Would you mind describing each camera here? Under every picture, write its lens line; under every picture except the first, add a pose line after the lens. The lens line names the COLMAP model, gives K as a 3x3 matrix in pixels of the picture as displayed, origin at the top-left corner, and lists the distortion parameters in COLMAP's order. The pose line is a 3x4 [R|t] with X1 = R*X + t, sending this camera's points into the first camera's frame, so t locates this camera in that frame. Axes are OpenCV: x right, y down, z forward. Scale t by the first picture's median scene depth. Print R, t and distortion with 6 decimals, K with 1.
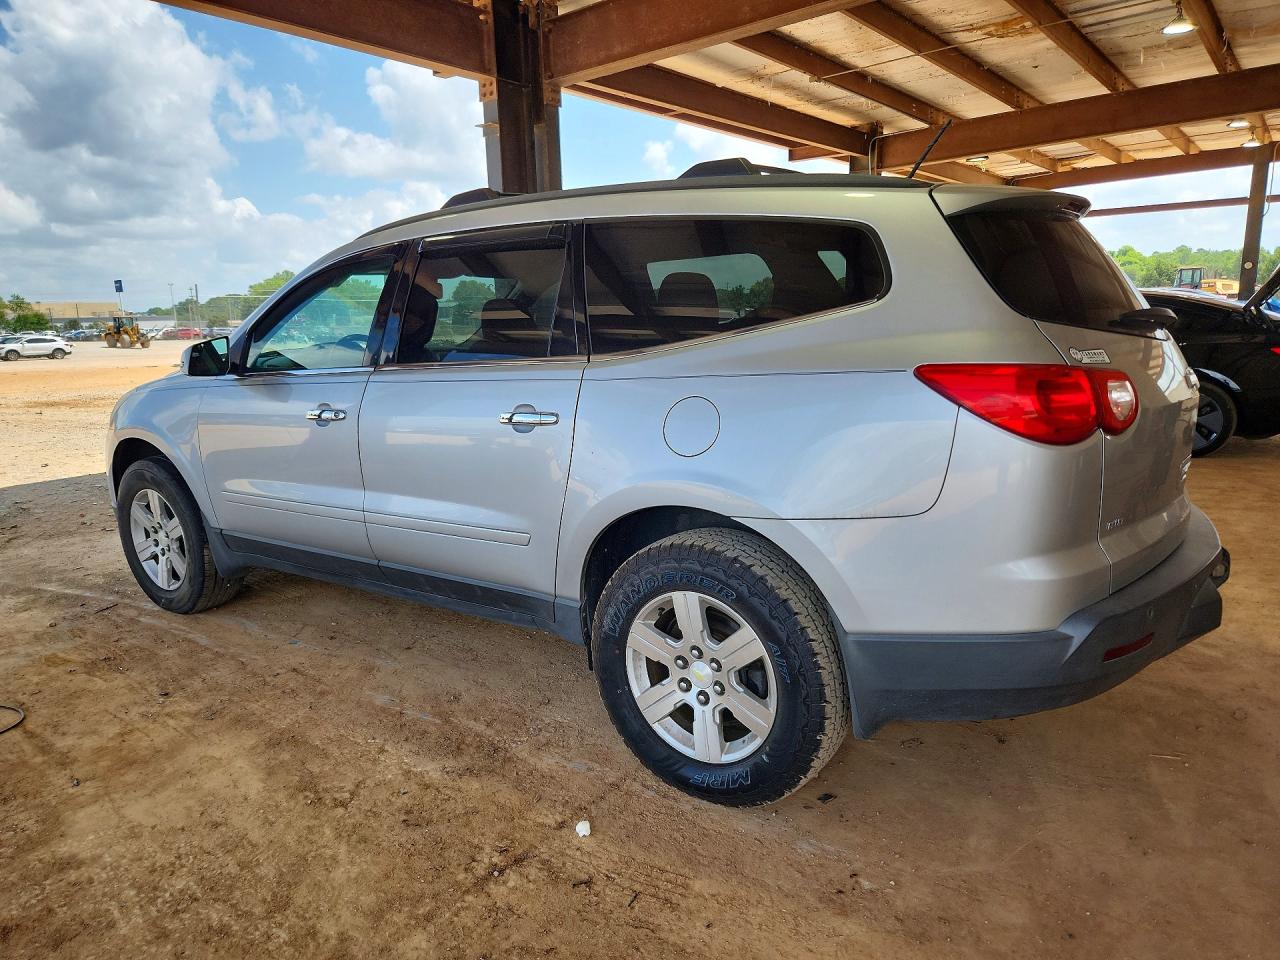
lens RADIAL K [[859.2, 0, 640.0], [0, 859.2, 480.0], [0, 0, 1]] dist [0.050053, -0.017841]
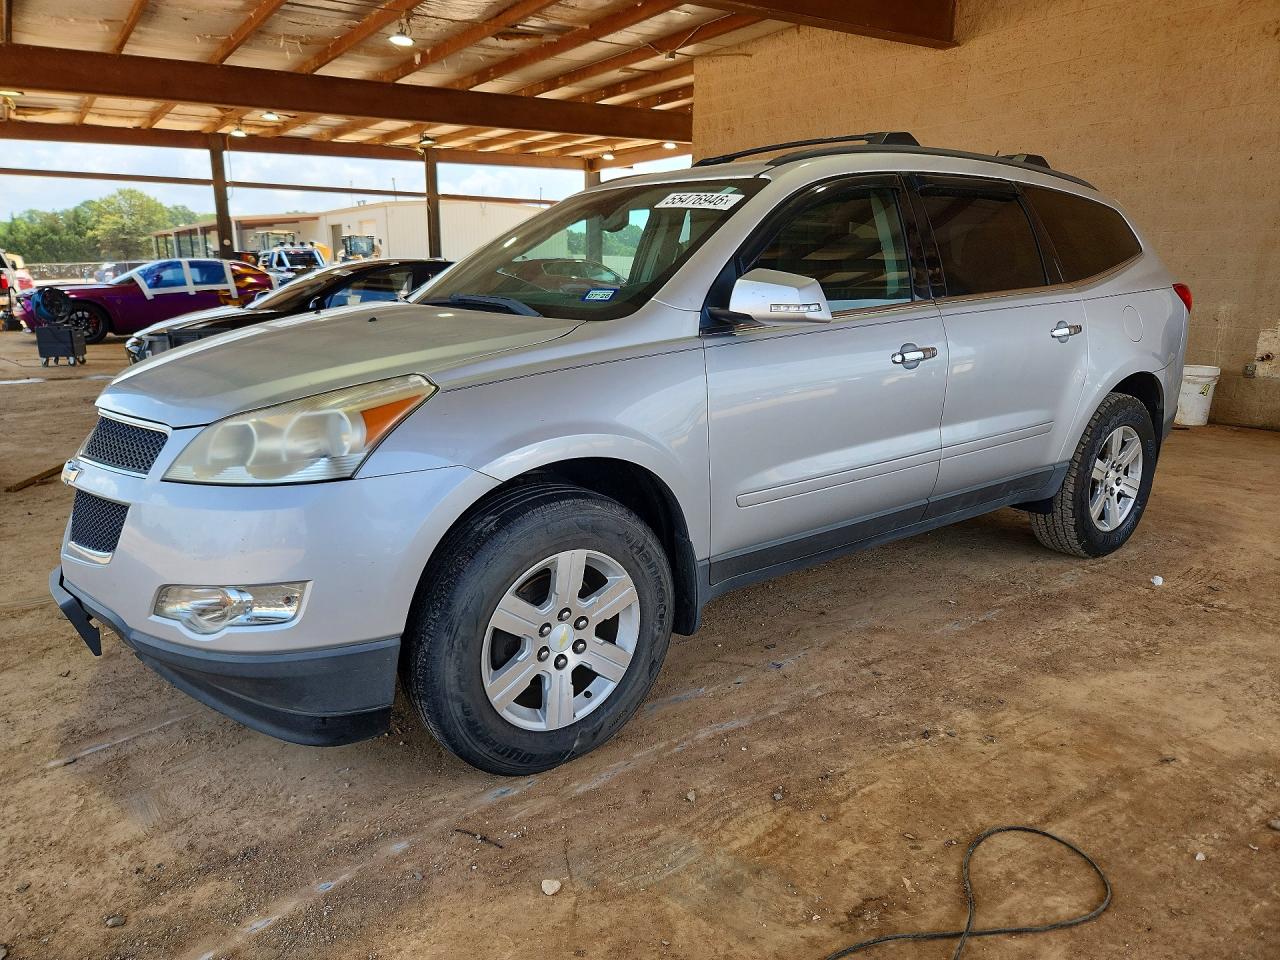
lens RADIAL K [[859.2, 0, 640.0], [0, 859.2, 480.0], [0, 0, 1]] dist [0.050053, -0.017841]
pose [[0.285960, -0.190092, 0.939198, -1.317838], [0.166862, 0.975030, 0.146539, -0.126092], [-0.943602, 0.114812, 0.310538, 1.001816]]
